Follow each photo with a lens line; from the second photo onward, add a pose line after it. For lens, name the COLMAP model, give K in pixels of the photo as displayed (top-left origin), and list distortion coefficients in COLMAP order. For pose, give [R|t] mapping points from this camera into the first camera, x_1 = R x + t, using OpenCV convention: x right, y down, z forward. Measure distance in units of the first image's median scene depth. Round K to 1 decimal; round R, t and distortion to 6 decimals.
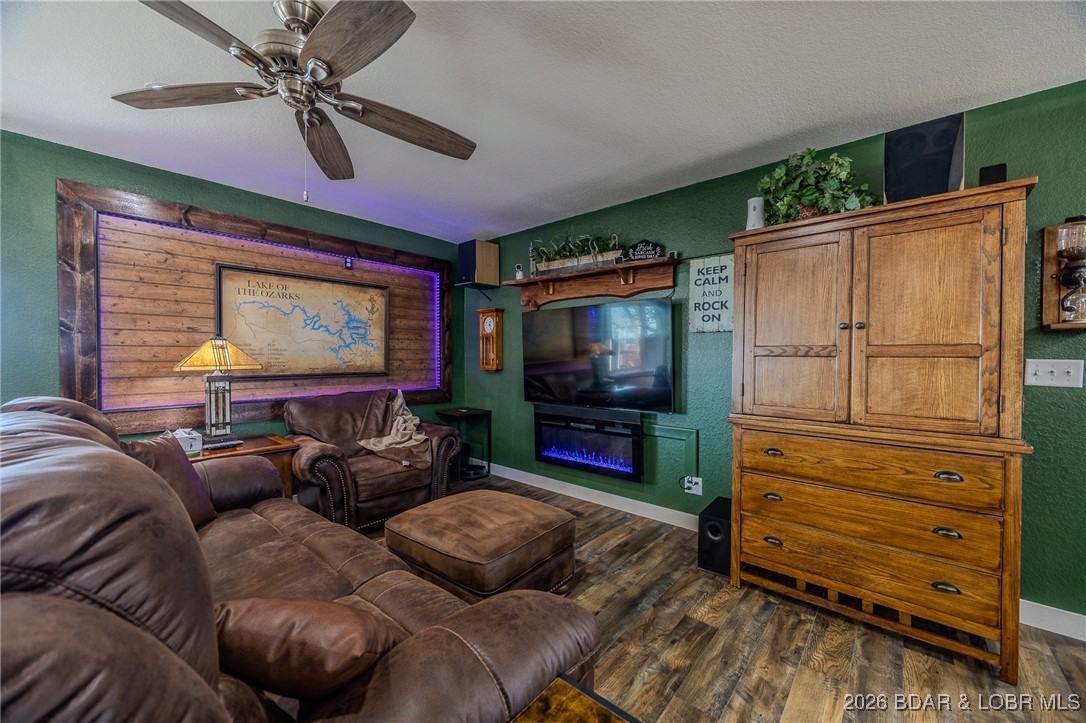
lens RADIAL K [[416.7, 0, 543.0], [0, 416.7, 361.5], [0, 0, 1]] dist [0.000333, 0.000028]
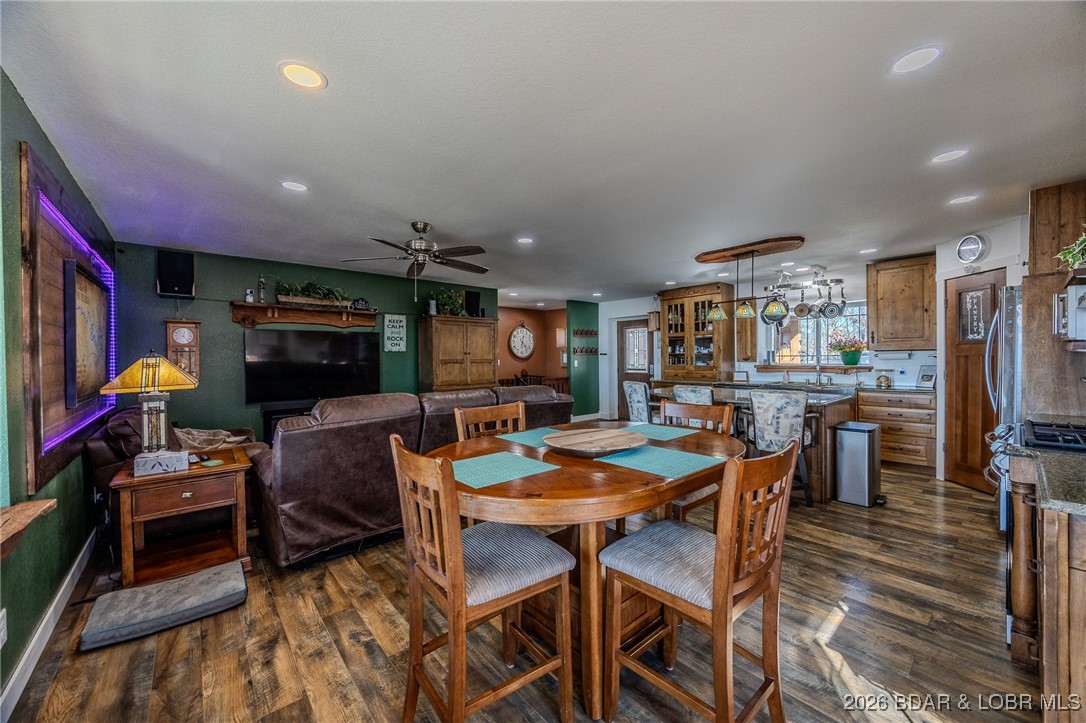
lens RADIAL K [[408.1, 0, 543.0], [0, 408.1, 361.5], [0, 0, 1]] dist [0.000004, -0.000002]
pose [[0.127575, -0.020115, 0.991625, -1.542366], [0.010510, 0.999766, 0.018928, -0.052696], [-0.991773, 0.008008, 0.127757, 0.023103]]
